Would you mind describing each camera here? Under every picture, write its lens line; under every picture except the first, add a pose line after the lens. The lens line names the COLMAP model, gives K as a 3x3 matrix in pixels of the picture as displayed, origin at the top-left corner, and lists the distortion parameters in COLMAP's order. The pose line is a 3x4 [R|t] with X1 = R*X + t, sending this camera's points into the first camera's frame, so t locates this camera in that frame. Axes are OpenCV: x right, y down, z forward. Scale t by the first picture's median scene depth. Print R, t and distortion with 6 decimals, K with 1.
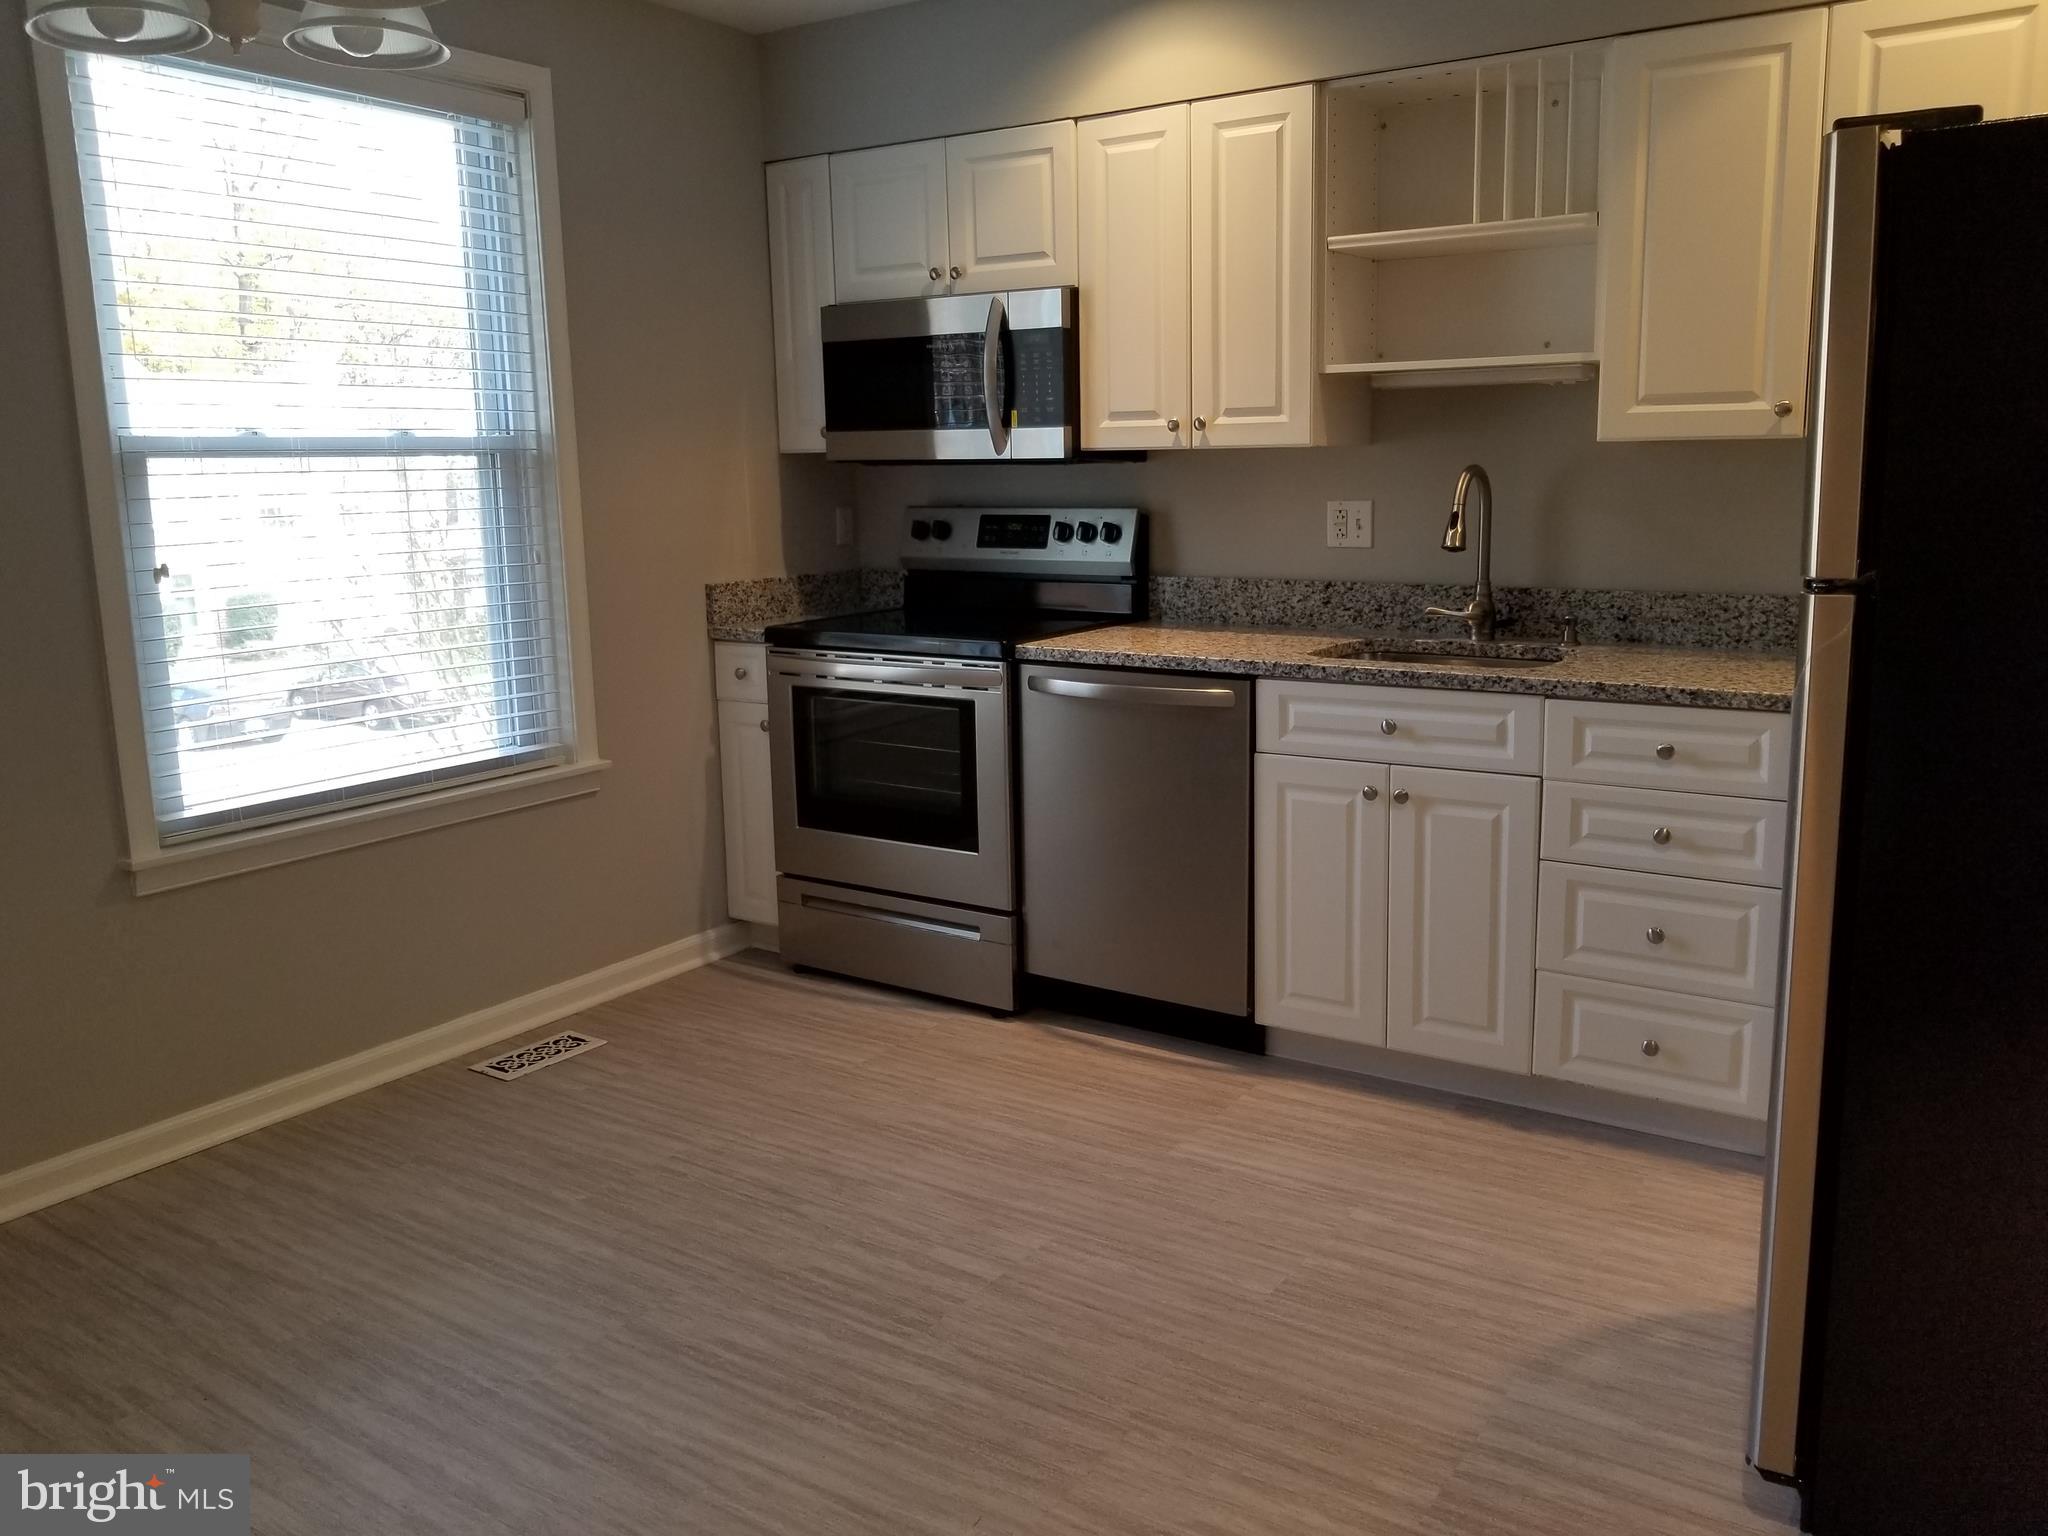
lens RADIAL K [[1603.4, 0, 1034.8], [0, 1603.4, 732.9], [0, 0, 1]] dist [-0.008363, -0.006367]
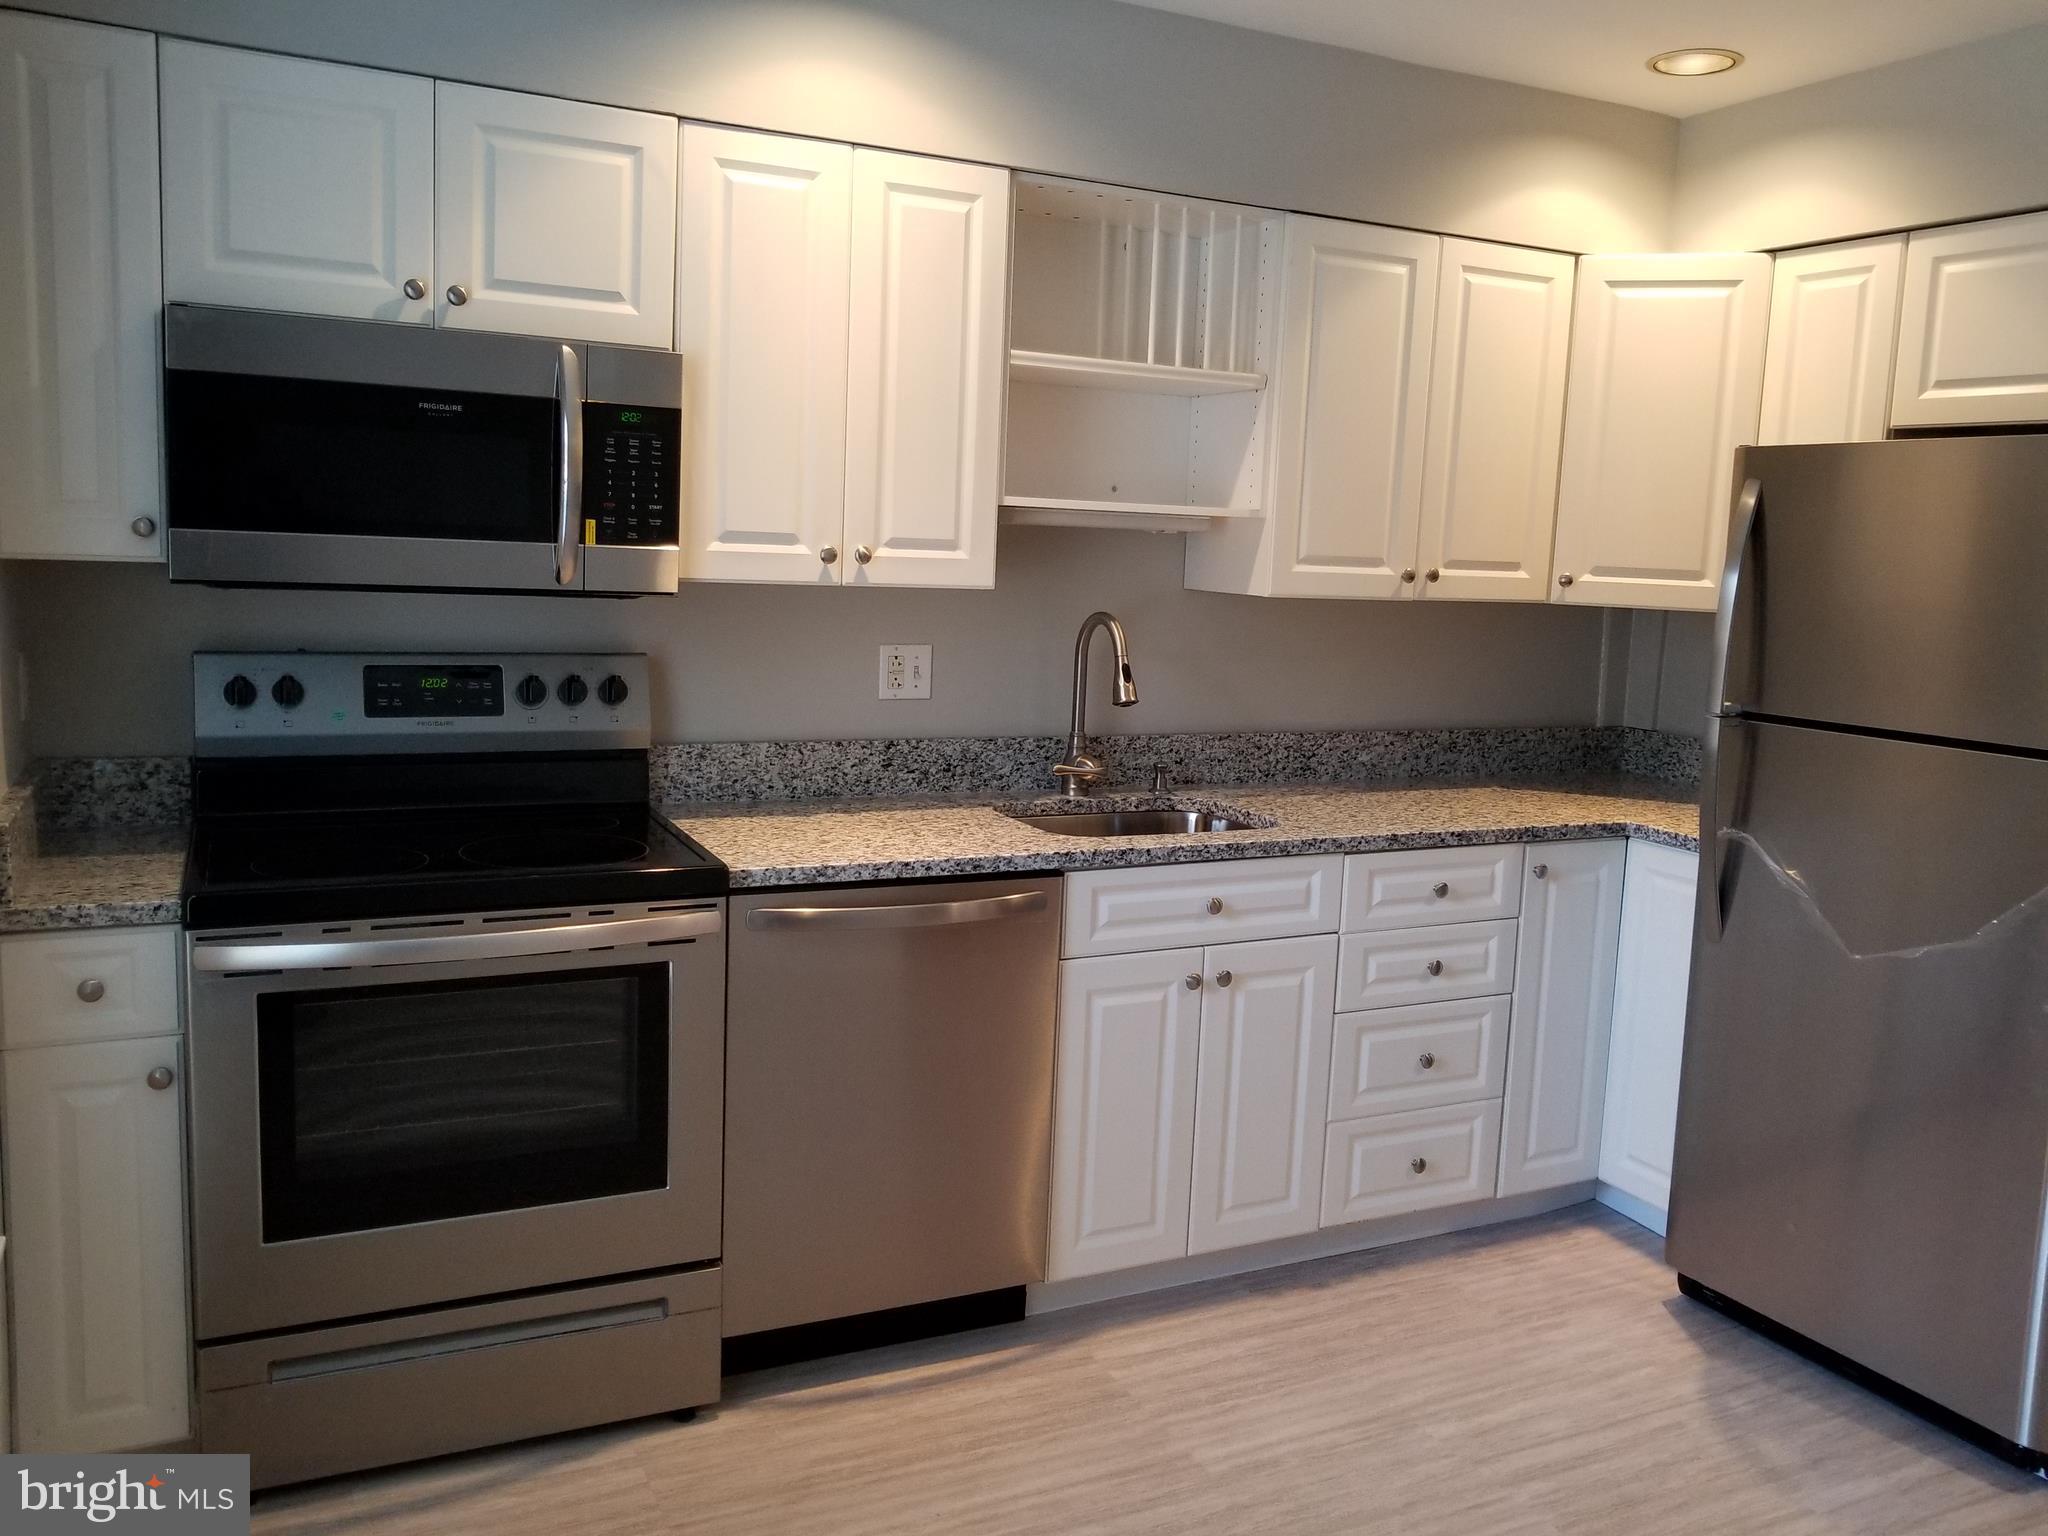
lens RADIAL K [[1603.4, 0, 1034.8], [0, 1603.4, 732.9], [0, 0, 1]] dist [-0.008363, -0.006367]
pose [[0.501526, -0.065241, 0.862679, -0.576880], [0.099208, 0.994912, 0.017566, -0.120613], [-0.859435, 0.076775, 0.505447, 0.580044]]
